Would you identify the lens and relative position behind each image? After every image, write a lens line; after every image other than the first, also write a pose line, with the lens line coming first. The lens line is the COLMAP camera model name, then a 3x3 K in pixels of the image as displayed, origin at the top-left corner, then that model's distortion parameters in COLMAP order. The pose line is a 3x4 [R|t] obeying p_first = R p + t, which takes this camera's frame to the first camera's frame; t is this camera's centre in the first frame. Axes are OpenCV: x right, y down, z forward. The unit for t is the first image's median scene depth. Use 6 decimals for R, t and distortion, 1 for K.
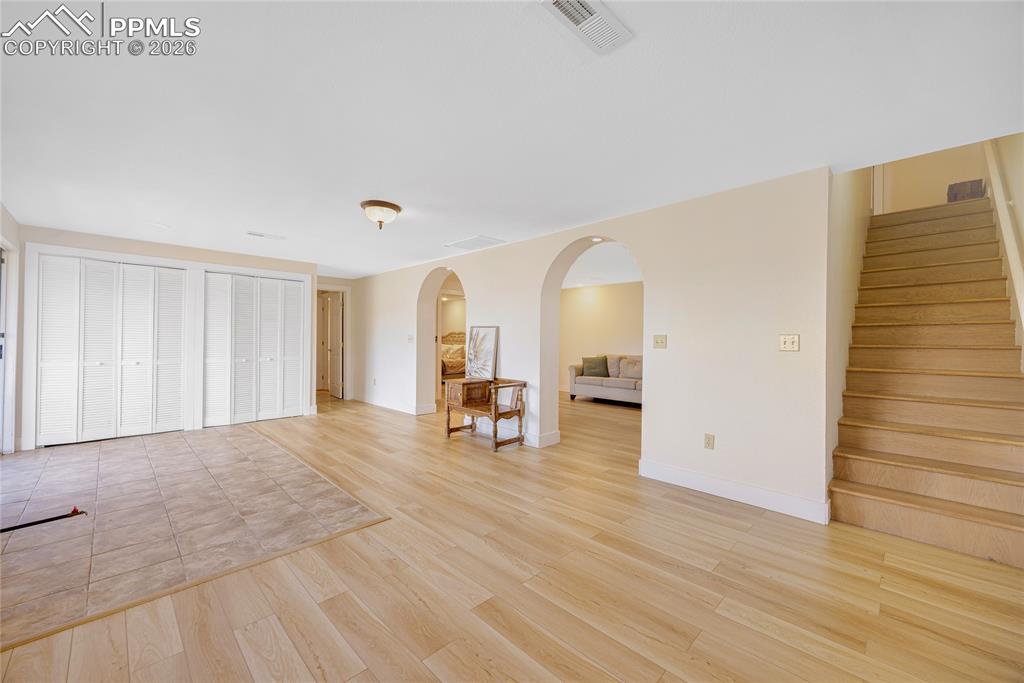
lens RADIAL K [[399.3, 0, 514.7], [0, 399.3, 340.2], [0, 0, 1]] dist [-0.001436, 0.000118]
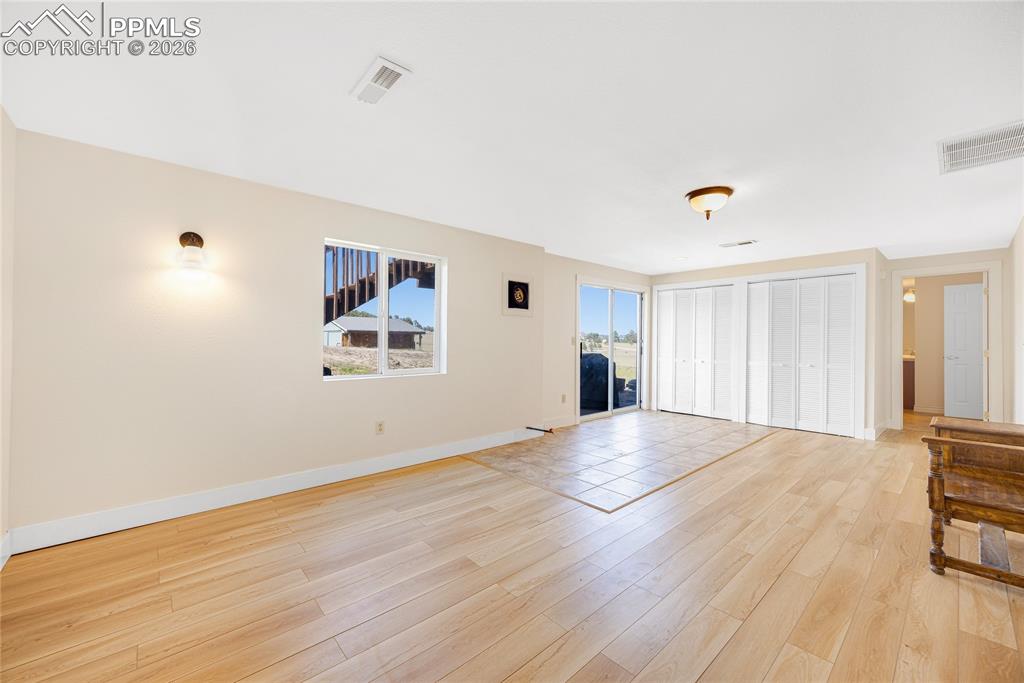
lens RADIAL K [[399.3, 0, 511.6], [0, 399.3, 339.7], [0, 0, 1]] dist [-0.001436, 0.000118]
pose [[-0.059597, -0.010140, -0.998171, 0.480502], [-0.007013, 0.999928, -0.009739, 0.002215], [0.998198, 0.006420, -0.059664, 0.510782]]
